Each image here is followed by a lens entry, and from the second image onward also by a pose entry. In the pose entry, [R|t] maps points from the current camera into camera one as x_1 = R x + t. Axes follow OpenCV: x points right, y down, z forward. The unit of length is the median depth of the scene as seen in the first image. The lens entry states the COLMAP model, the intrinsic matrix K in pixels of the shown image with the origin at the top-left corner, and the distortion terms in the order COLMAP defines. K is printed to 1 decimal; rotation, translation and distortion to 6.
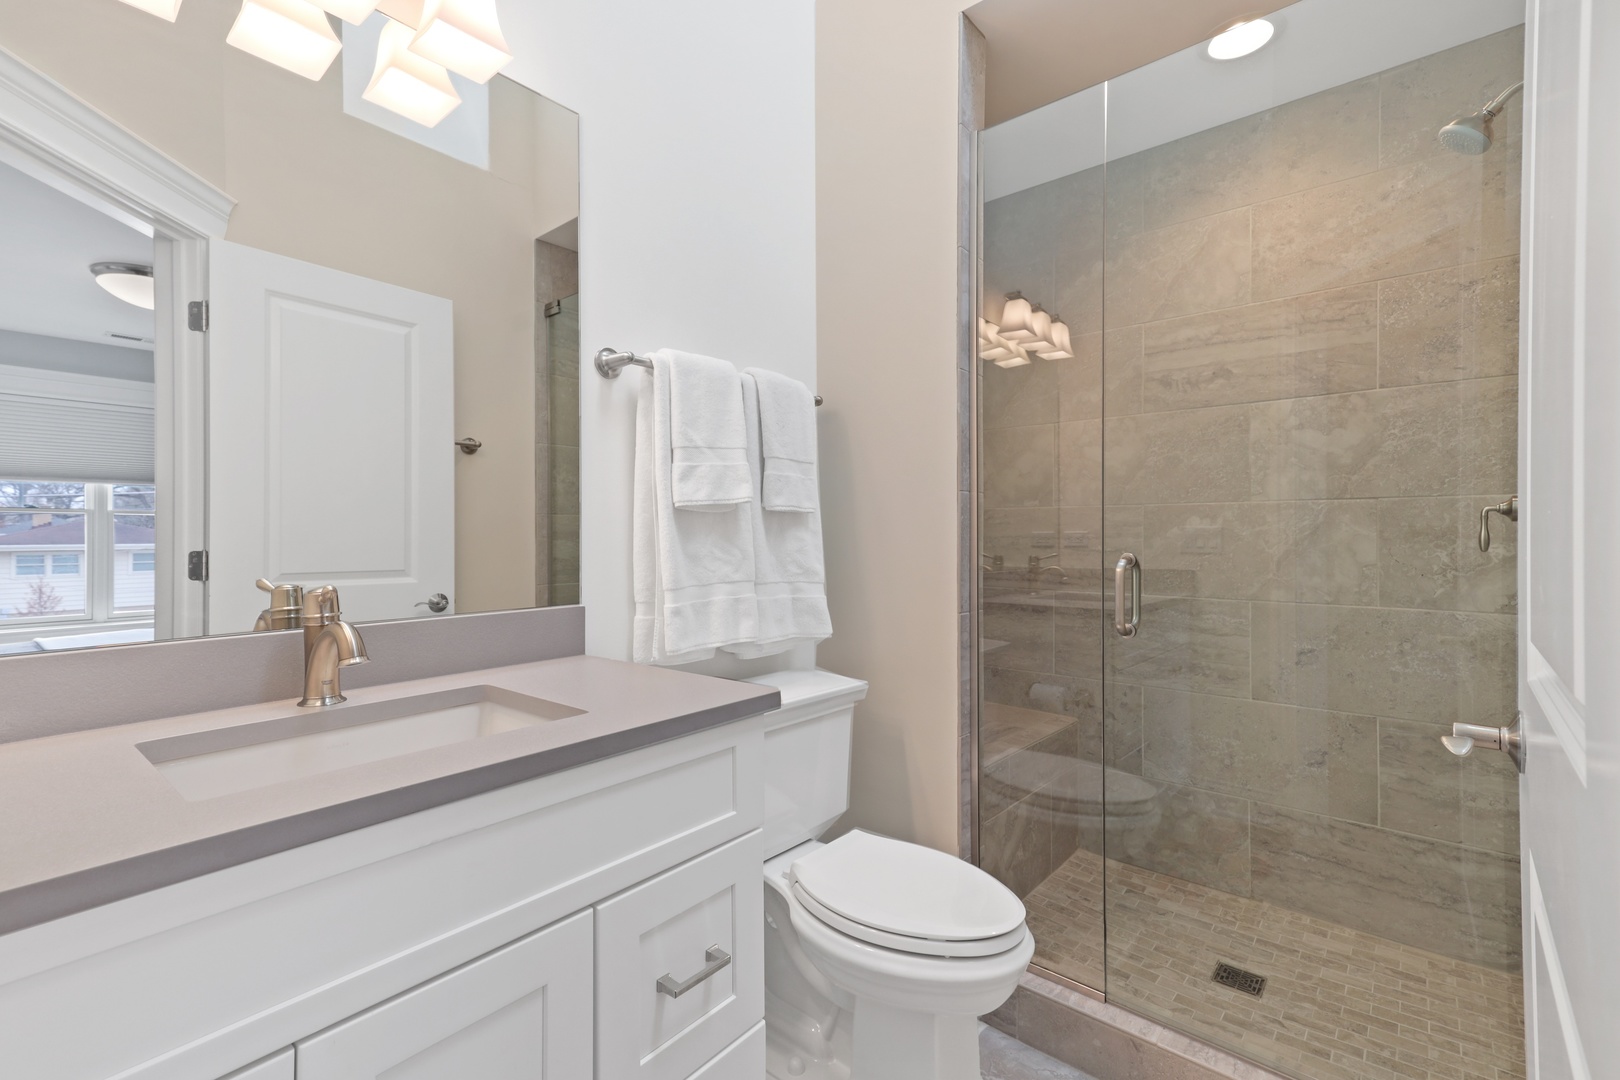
lens RADIAL K [[718.6, 0, 806.7], [0, 718.6, 532.4], [0, 0, 1]] dist [0.019188, 0.001328]
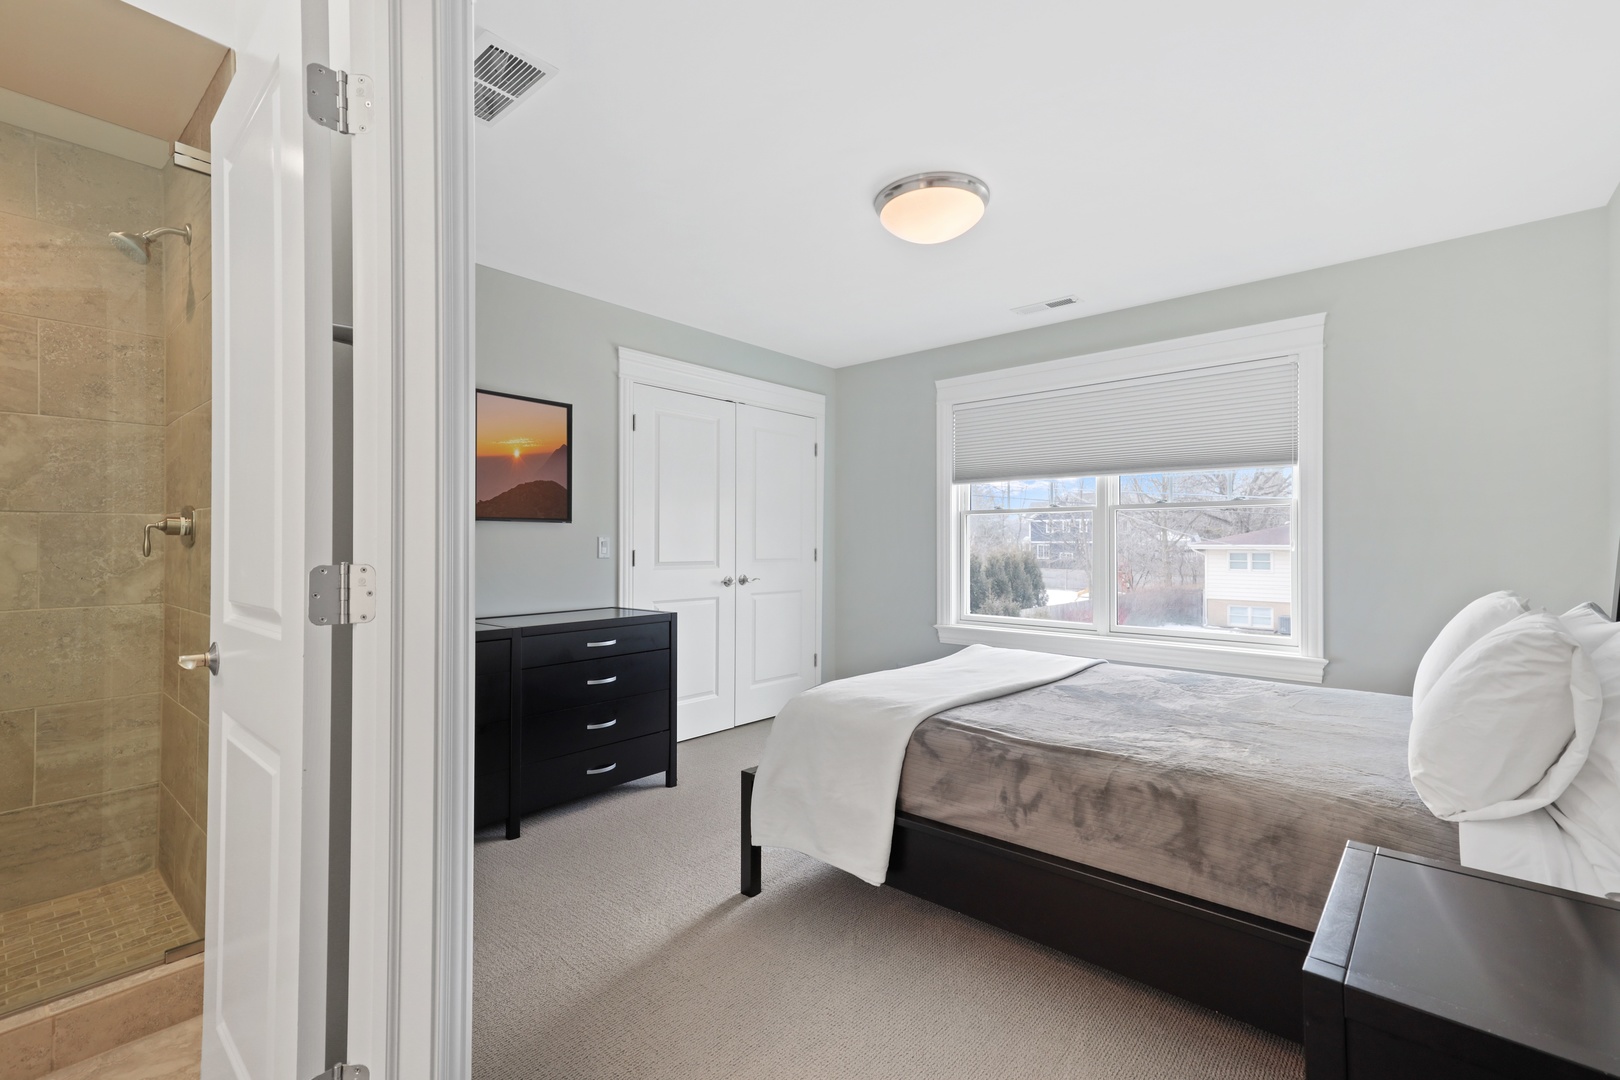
lens RADIAL K [[718.6, 0, 810.5], [0, 718.6, 534.2], [0, 0, 1]] dist [0.019188, 0.001328]
pose [[0.010972, 0.009875, 0.999891, -0.341842], [-0.000668, 0.999951, -0.009868, -0.002585], [-0.999940, -0.000560, 0.010978, -0.205583]]
